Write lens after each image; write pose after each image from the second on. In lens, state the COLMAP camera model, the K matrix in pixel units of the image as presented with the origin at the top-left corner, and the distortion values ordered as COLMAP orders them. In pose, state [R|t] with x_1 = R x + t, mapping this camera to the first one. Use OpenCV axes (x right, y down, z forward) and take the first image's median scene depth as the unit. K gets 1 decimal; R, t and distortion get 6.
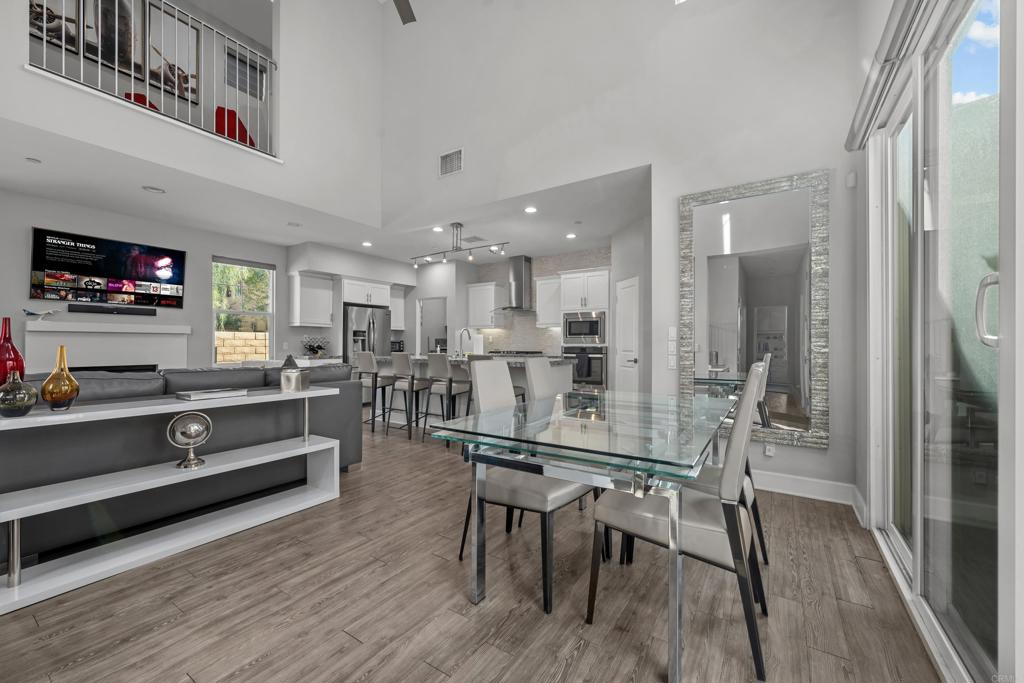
lens RADIAL K [[410.2, 0, 512.0], [0, 410.2, 341.5], [0, 0, 1]] dist [-0.000423, -0.000057]
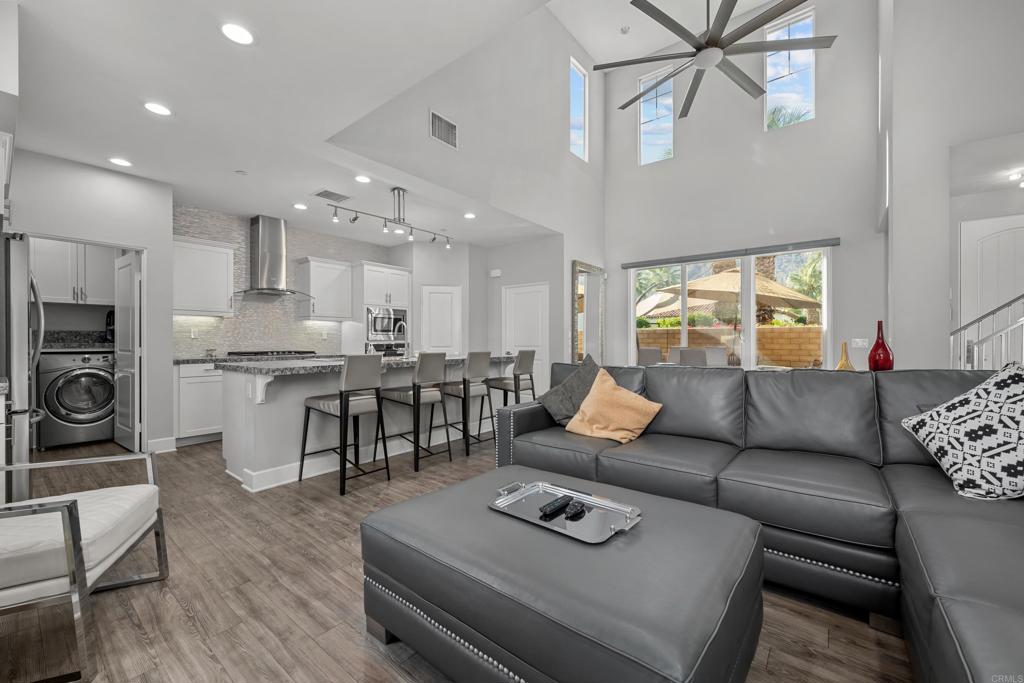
lens RADIAL K [[405.2, 0, 506.2], [0, 405.2, 340.1], [0, 0, 1]] dist [0.002004, 0.000122]
pose [[0.107535, -0.000310, 0.994201, -0.904143], [-0.003118, 0.999995, 0.000649, 0.003834], [-0.994196, -0.003170, 0.107533, 0.715623]]
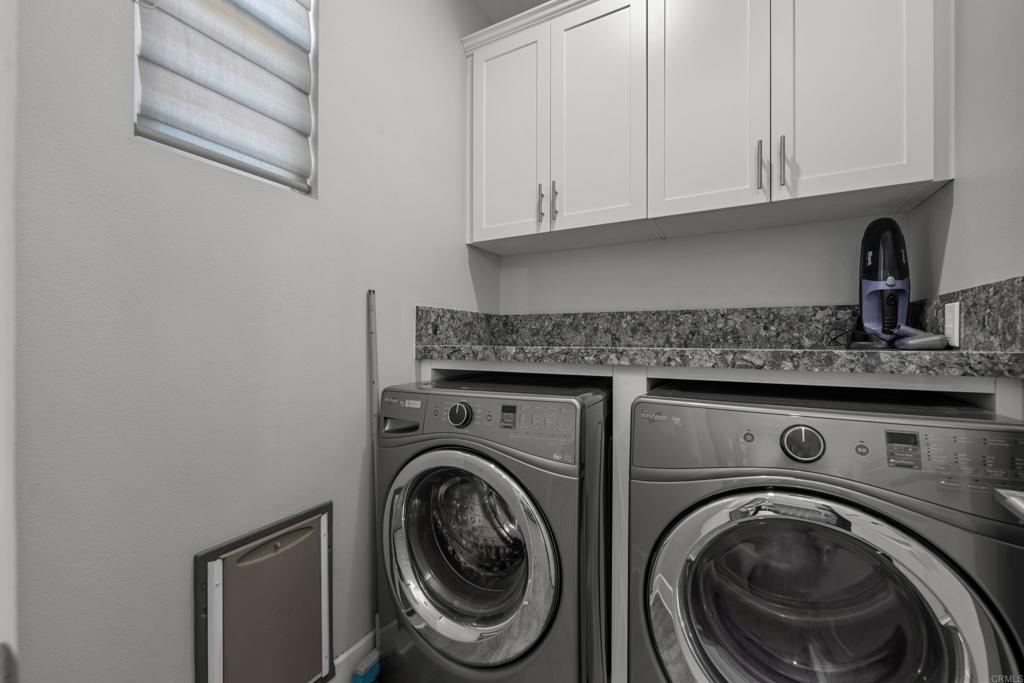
lens RADIAL K [[405.2, 0, 506.2], [0, 405.2, 340.1], [0, 0, 1]] dist [0.002004, 0.000122]
pose [[0.998390, 0.000822, 0.056723, -0.291419], [-0.001226, 0.999974, 0.007095, 0.008559], [-0.056716, -0.007153, 0.998365, 1.512053]]
